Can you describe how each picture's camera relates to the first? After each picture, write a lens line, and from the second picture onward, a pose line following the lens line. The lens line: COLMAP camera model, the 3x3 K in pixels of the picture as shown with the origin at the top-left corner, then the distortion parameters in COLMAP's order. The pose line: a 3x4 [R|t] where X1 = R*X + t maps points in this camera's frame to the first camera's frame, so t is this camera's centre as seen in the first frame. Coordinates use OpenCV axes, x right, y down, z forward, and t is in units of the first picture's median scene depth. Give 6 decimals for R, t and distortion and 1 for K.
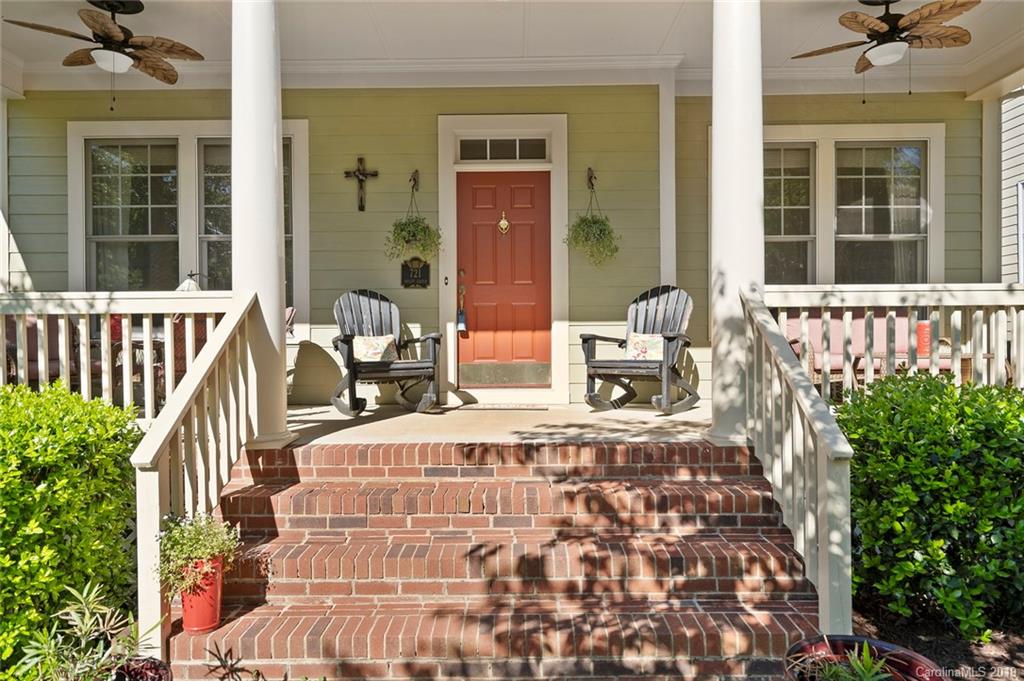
lens RADIAL K [[688.7, 0, 512.9], [0, 688.7, 336.8], [0, 0, 1]] dist [-0.007491, -0.001115]
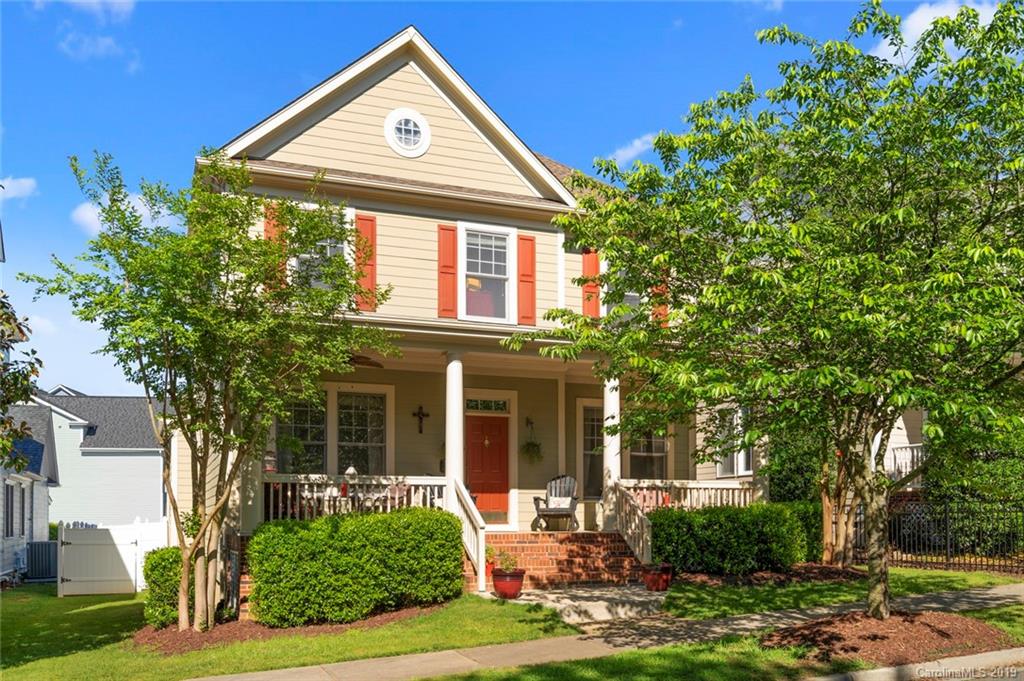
lens RADIAL K [[888.6, 0, 512.9], [0, 888.6, 341.6], [0, 0, 1]] dist [-0.007177, -0.000487]
pose [[0.933160, 0.076861, 0.351149, -0.981015], [-0.007381, 0.980763, -0.195062, 0.063873], [-0.359387, 0.179432, 0.915776, -1.653157]]
